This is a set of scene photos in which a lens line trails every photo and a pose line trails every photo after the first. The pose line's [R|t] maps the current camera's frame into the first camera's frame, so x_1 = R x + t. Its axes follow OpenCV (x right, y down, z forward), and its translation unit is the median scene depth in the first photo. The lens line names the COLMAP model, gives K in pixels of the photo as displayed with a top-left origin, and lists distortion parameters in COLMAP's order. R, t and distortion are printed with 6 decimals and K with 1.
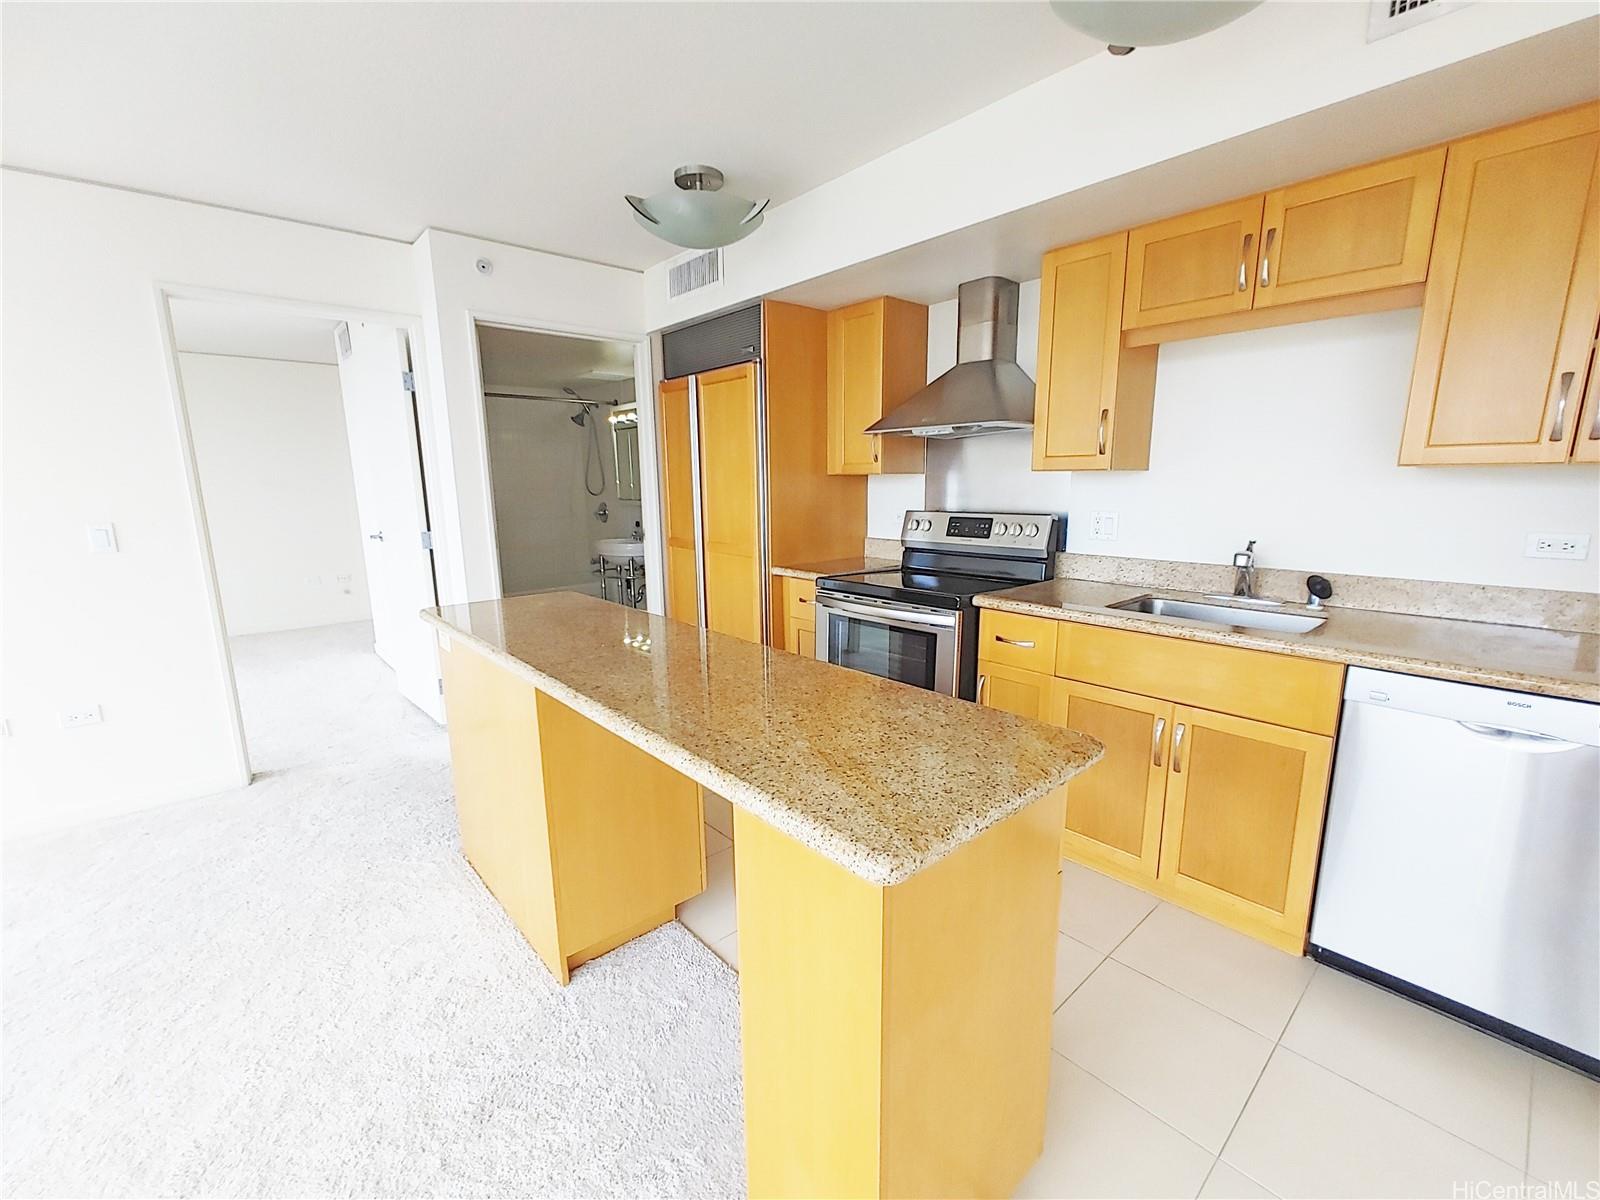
lens RADIAL K [[687.3, 0, 794.4], [0, 687.3, 611.3], [0, 0, 1]] dist [0.004927, 0.001349]
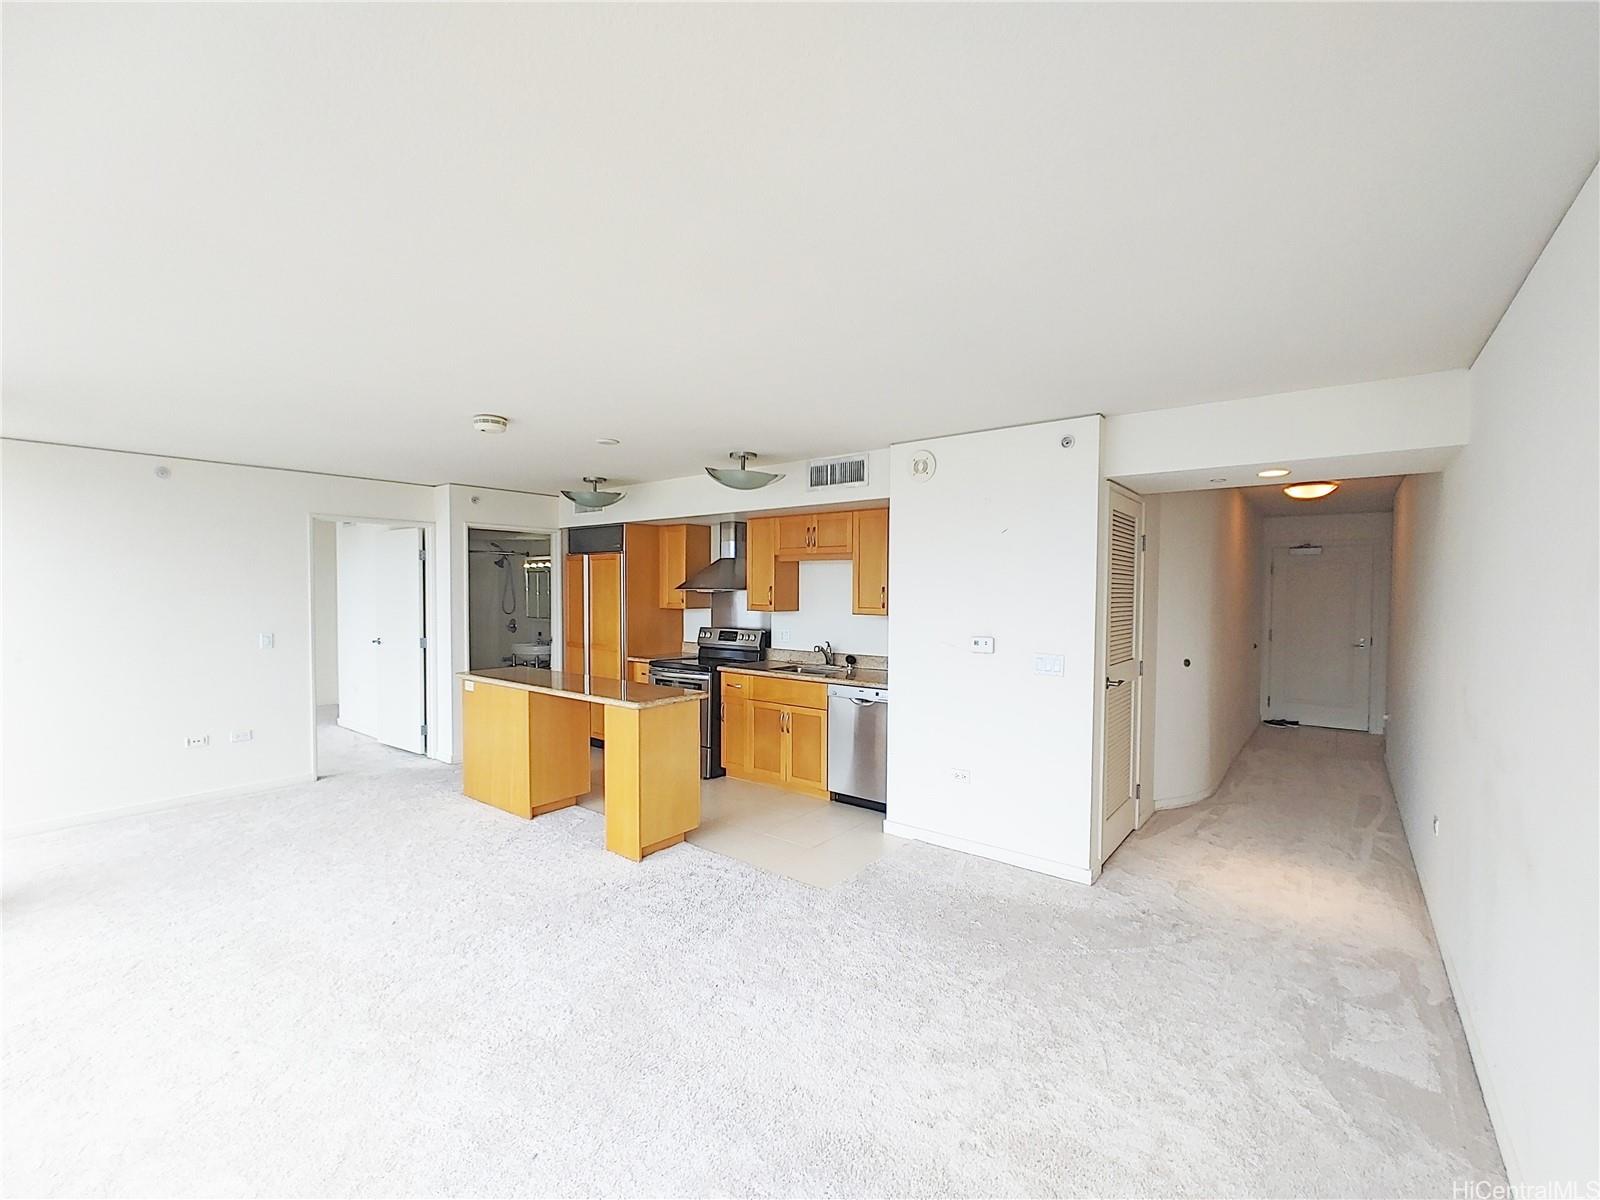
lens RADIAL K [[687.3, 0, 806.6], [0, 687.3, 610.3], [0, 0, 1]] dist [0.004927, 0.001349]
pose [[0.981494, 0.009038, 0.191279, 0.092726], [0.021898, 0.987035, -0.159002, 0.128252], [-0.190236, 0.160248, 0.968572, -1.000837]]
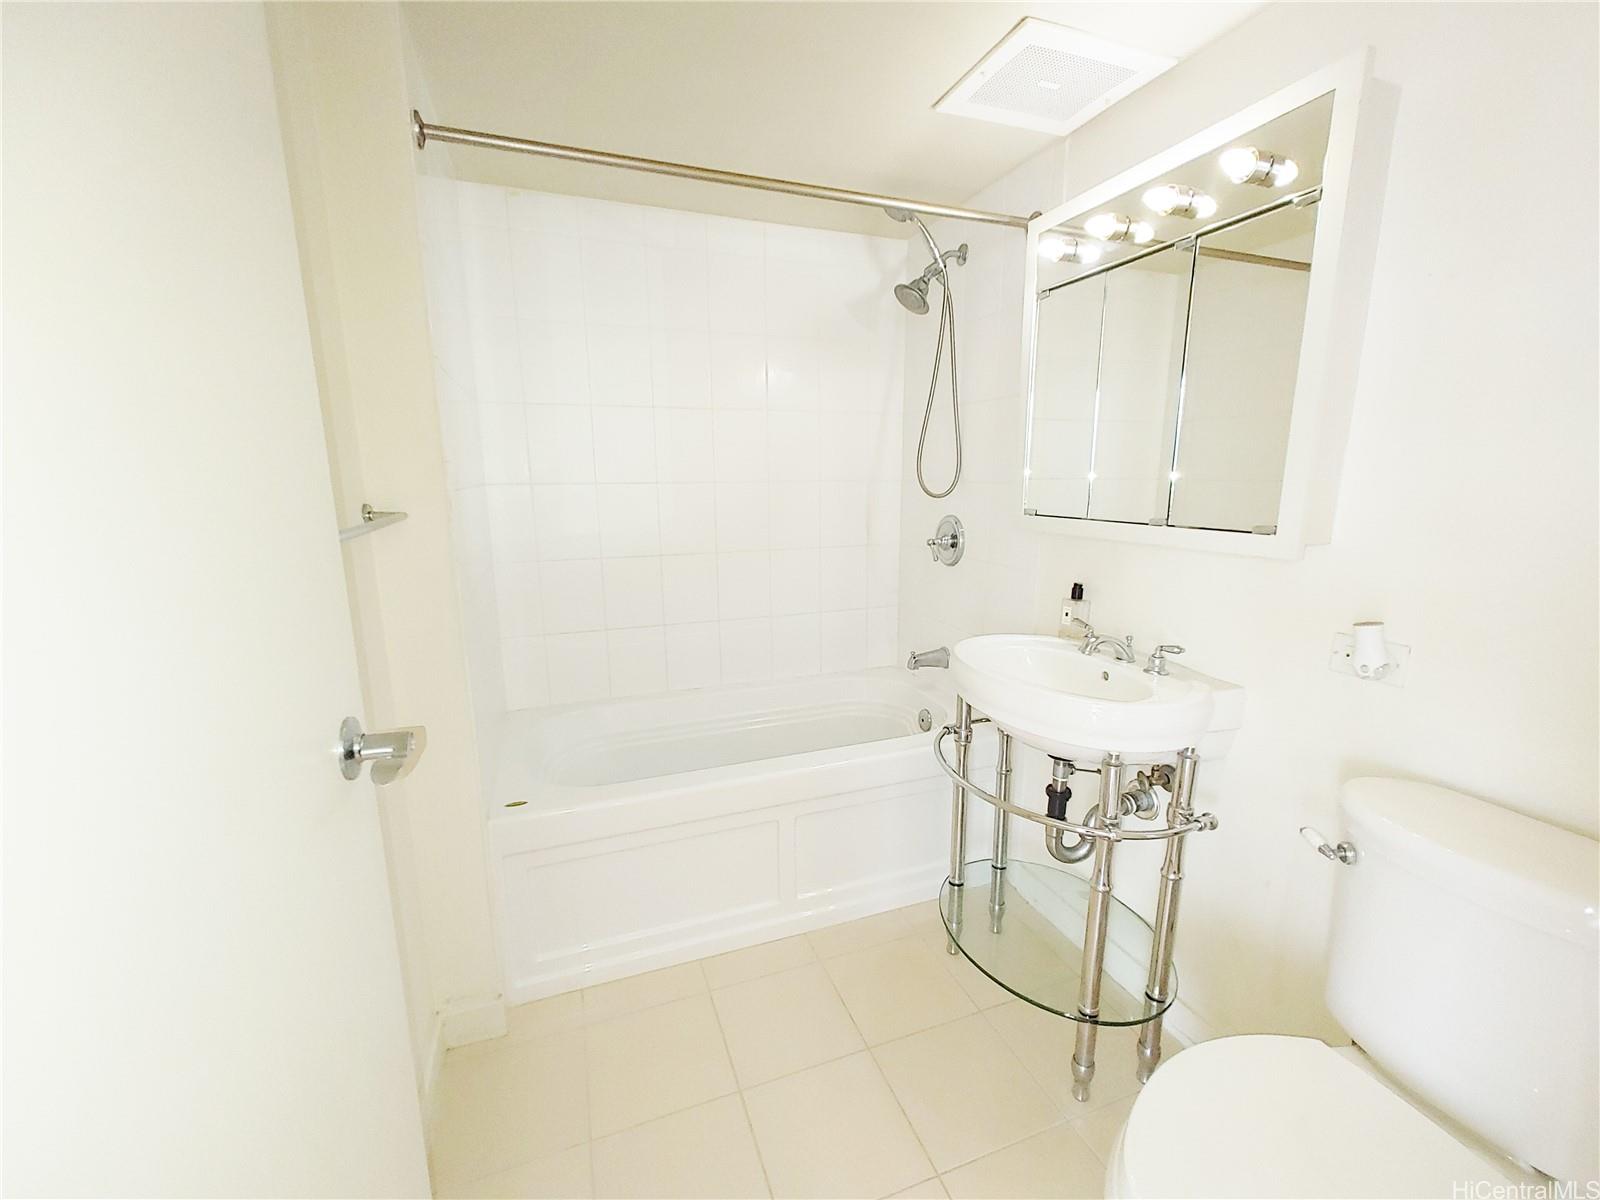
lens RADIAL K [[687.3, 0, 802.6], [0, 687.3, 597.7], [0, 0, 1]] dist [0.004927, 0.001349]
pose [[0.921600, 0.088989, -0.377802, -0.404502], [-0.084321, 0.996019, 0.028915, -0.227546], [0.378871, 0.005209, 0.925435, 1.196572]]
